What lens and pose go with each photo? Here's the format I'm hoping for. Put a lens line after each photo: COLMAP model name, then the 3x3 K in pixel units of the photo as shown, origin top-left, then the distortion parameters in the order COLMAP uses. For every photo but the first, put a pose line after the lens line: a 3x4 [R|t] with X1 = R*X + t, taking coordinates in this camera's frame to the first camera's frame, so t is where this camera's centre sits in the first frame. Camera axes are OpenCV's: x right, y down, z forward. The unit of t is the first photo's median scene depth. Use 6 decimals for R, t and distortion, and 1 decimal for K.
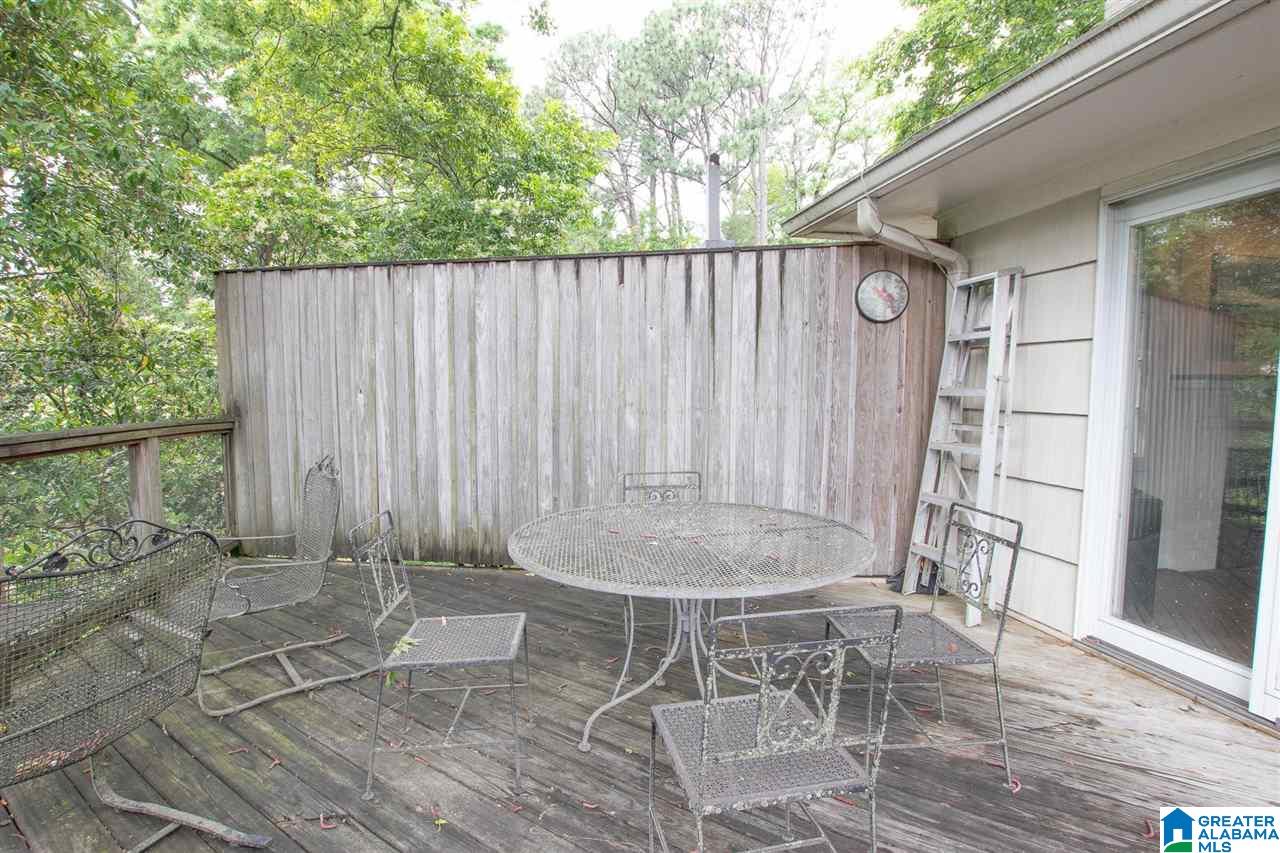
lens RADIAL K [[606.3, 0, 631.0], [0, 606.3, 436.6], [0, 0, 1]] dist [-0.033230, 0.004104]
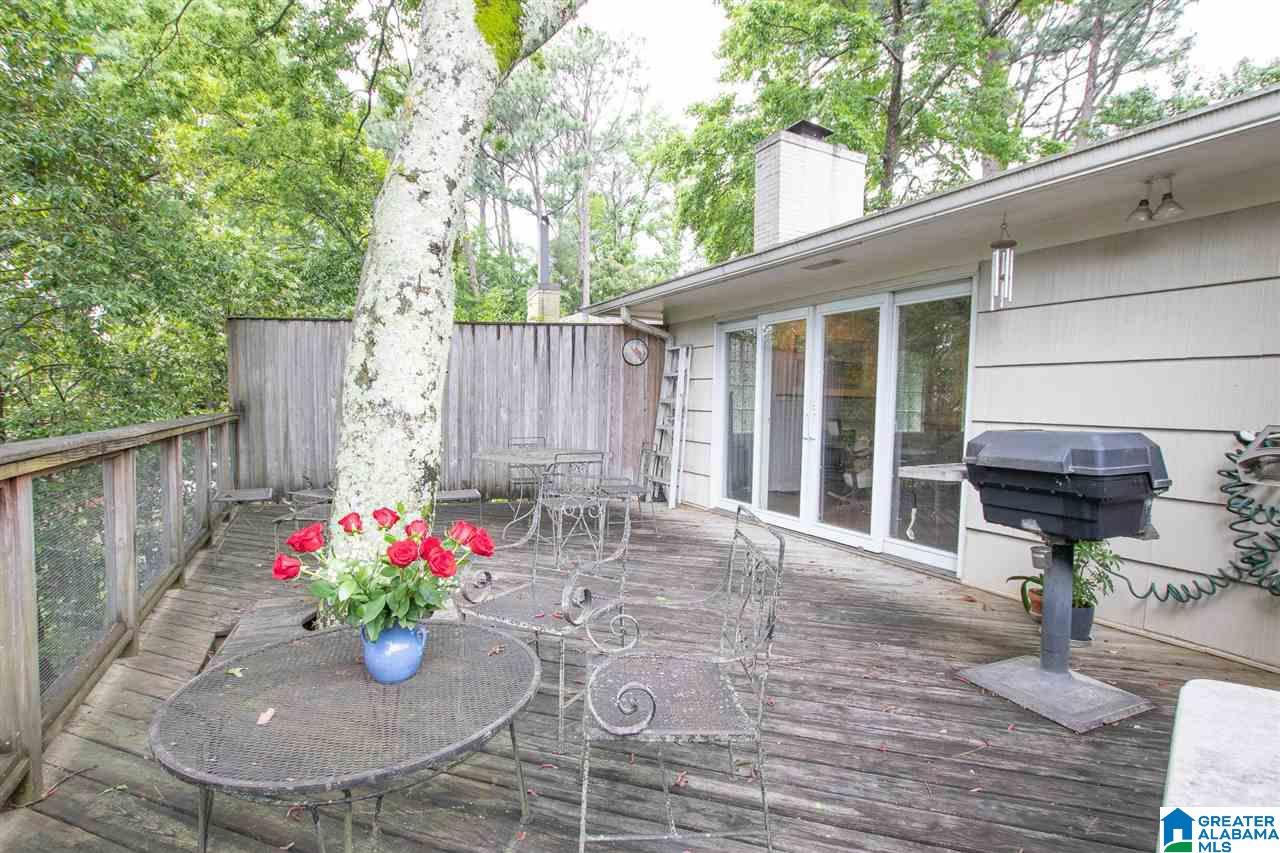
lens RADIAL K [[624.4, 0, 636.6], [0, 624.4, 438.7], [0, 0, 1]] dist [-0.035399, 0.000317]
pose [[0.958309, -0.003978, 0.285706, -0.149856], [0.008455, 0.999860, -0.014437, 0.072923], [-0.285609, 0.016250, 0.958209, -0.875086]]
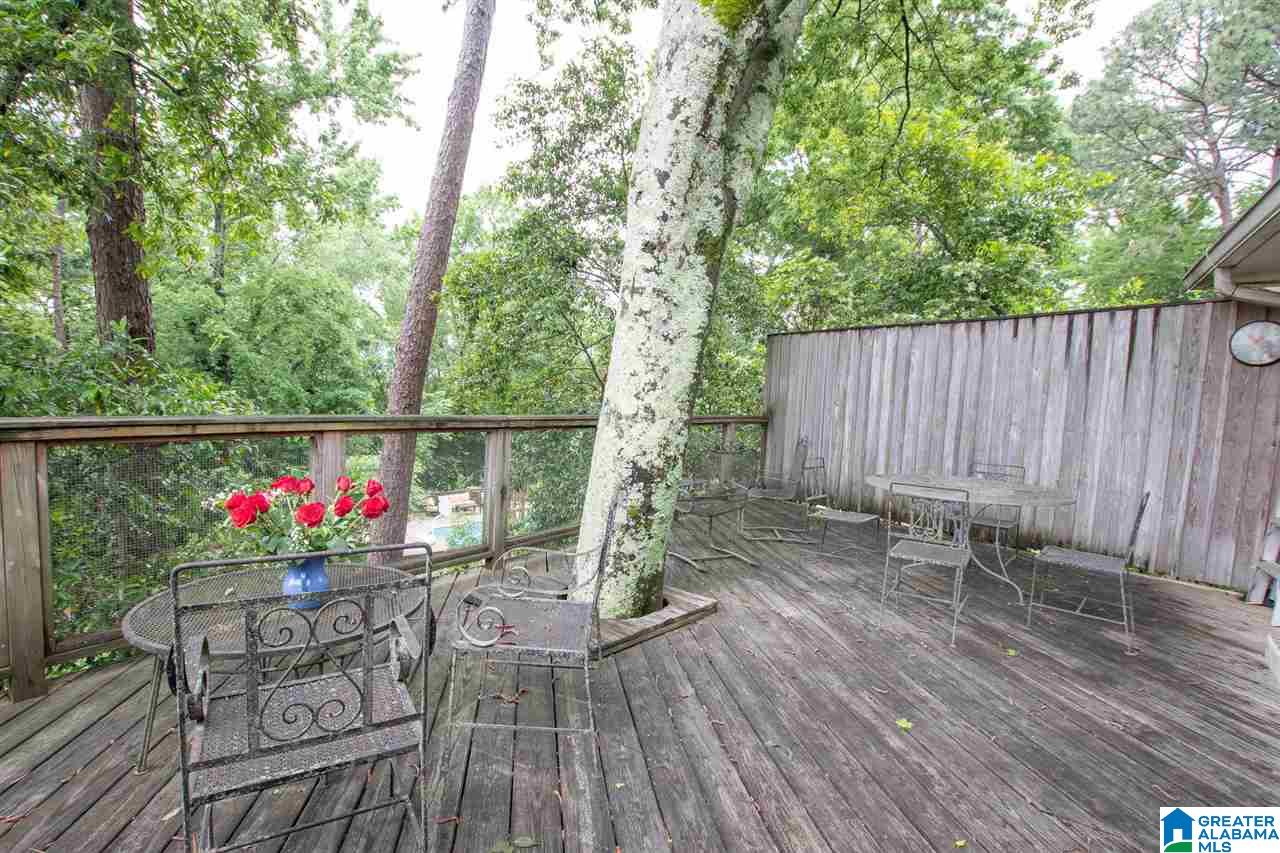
lens RADIAL K [[606.3, 0, 631.0], [0, 606.3, 436.6], [0, 0, 1]] dist [-0.033230, 0.004104]
pose [[0.683319, 0.081762, -0.725528, 0.391013], [-0.102128, 0.994644, 0.015903, 0.043903], [0.722942, 0.063230, 0.688009, -0.568792]]
